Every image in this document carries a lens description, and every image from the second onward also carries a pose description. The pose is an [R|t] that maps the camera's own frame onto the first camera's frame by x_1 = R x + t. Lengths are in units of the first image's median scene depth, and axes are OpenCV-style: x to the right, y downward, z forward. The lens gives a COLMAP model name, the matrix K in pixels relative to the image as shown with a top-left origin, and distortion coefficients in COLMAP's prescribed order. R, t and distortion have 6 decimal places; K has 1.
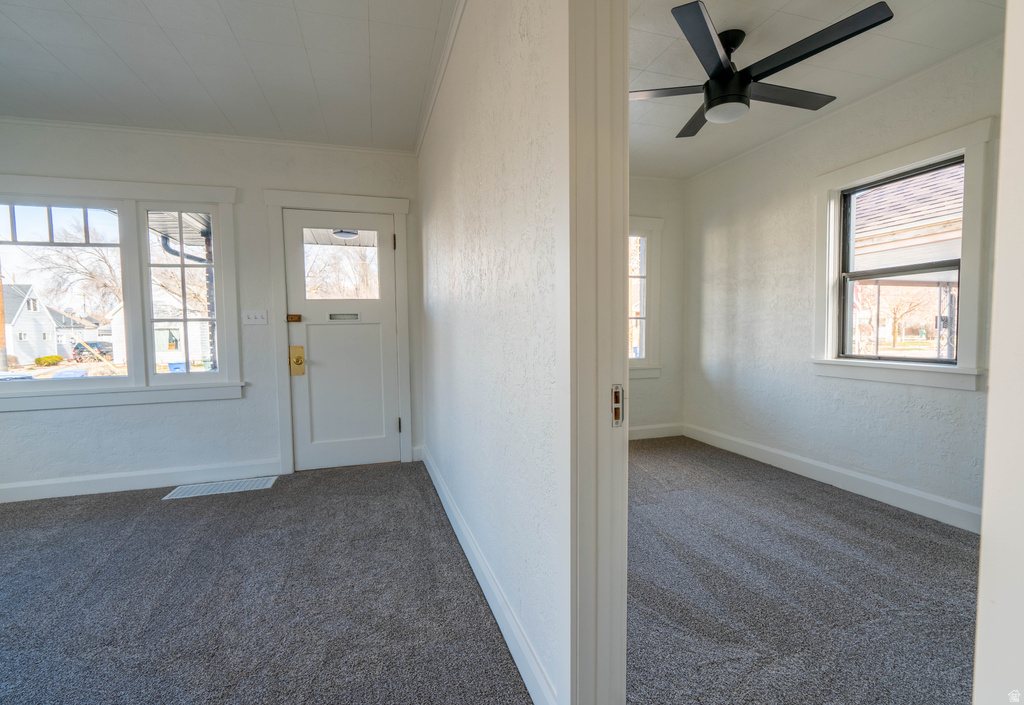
lens RADIAL K [[480.3, 0, 522.9], [0, 480.3, 356.0], [0, 0, 1]] dist [0.000300, 0.000225]
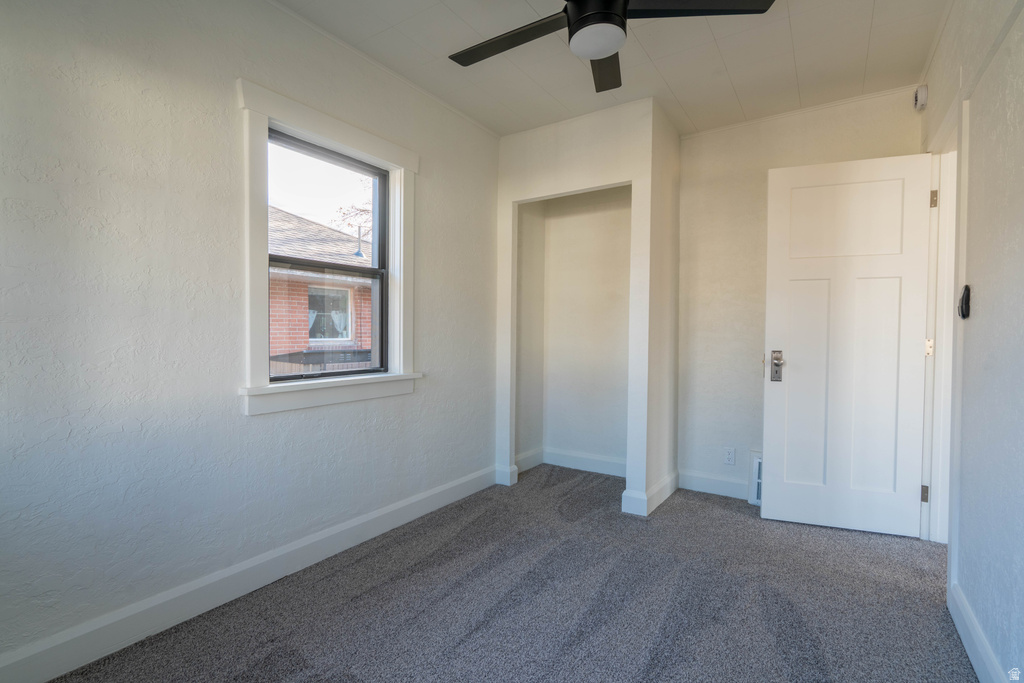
lens RADIAL K [[471.5, 0, 510.1], [0, 471.5, 344.9], [0, 0, 1]] dist [0.001665, 0.000420]
pose [[-0.611863, -0.013964, 0.790841, -0.056165], [0.040666, 0.997966, 0.049084, -0.071715], [-0.789918, 0.062193, -0.610051, 1.250604]]
